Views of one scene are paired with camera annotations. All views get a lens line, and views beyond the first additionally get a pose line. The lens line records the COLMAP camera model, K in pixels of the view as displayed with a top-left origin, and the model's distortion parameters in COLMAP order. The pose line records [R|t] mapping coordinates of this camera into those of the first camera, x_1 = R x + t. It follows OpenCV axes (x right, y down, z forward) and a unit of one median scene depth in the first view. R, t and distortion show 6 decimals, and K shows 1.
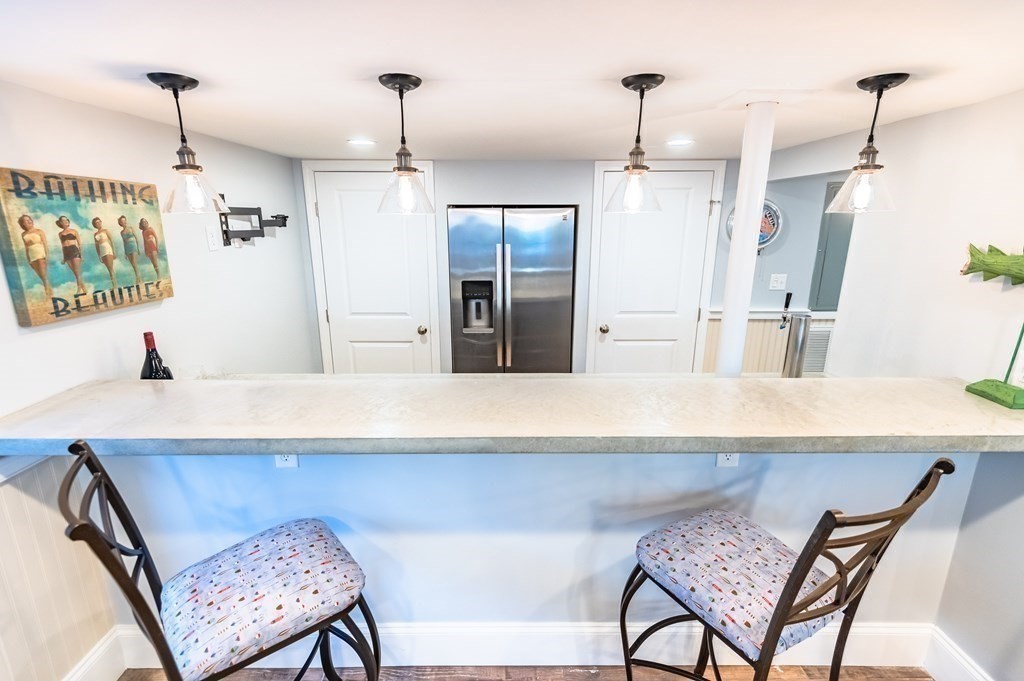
lens RADIAL K [[461.3, 0, 512.0], [0, 461.3, 340.5], [0, 0, 1]] dist [0.003688, 0.000293]
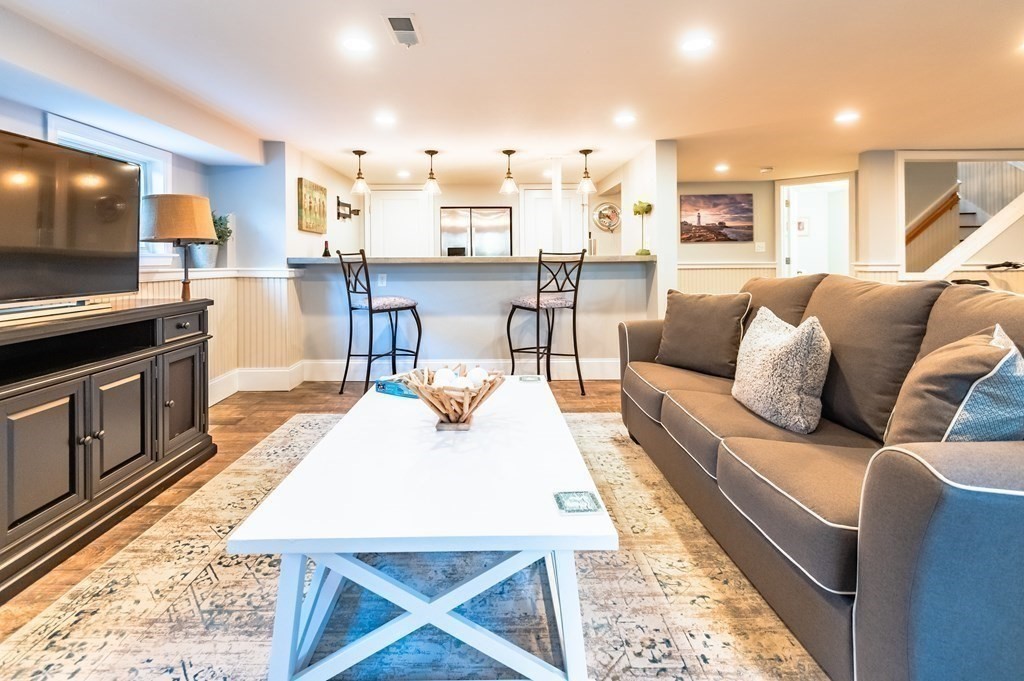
lens RADIAL K [[492.8, 0, 501.4], [0, 492.8, 263.8], [0, 0, 1]] dist [0.011273, -0.000570]
pose [[0.999867, -0.007780, 0.014367, 0.137089], [0.011137, 0.967949, -0.250899, 0.788793], [-0.011955, 0.251026, 0.967907, -1.593755]]
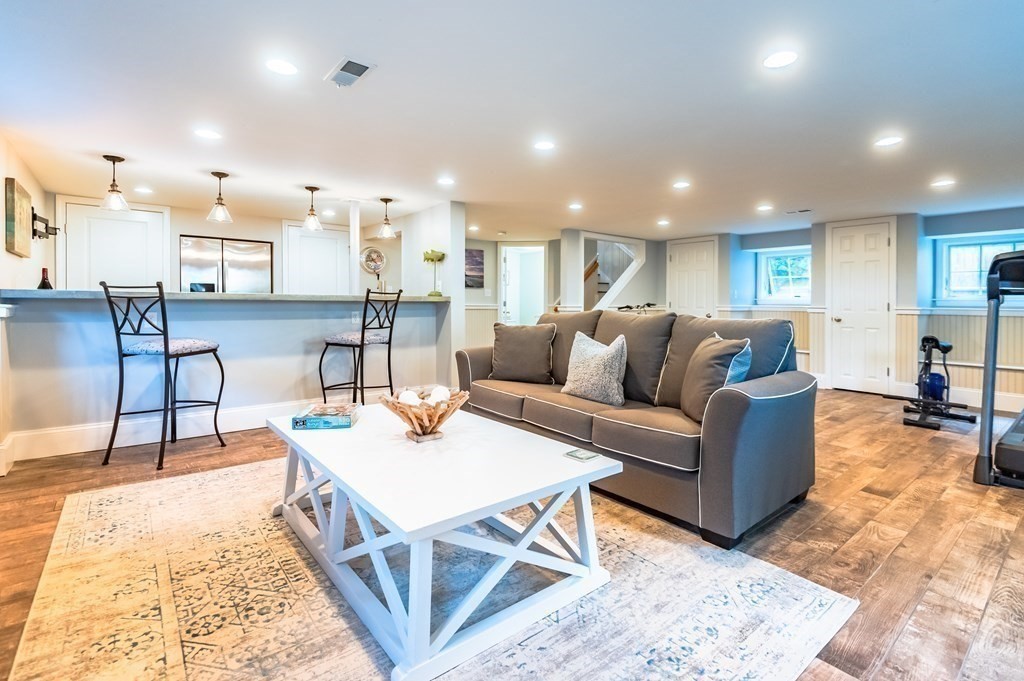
lens RADIAL K [[475.6, 0, 518.9], [0, 475.6, 310.6], [0, 0, 1]] dist [0.010337, -0.000764]
pose [[0.769648, -0.005082, 0.638448, -0.542993], [0.159331, 0.969859, -0.184353, 0.808171], [-0.618268, 0.243612, 0.747260, -1.589689]]
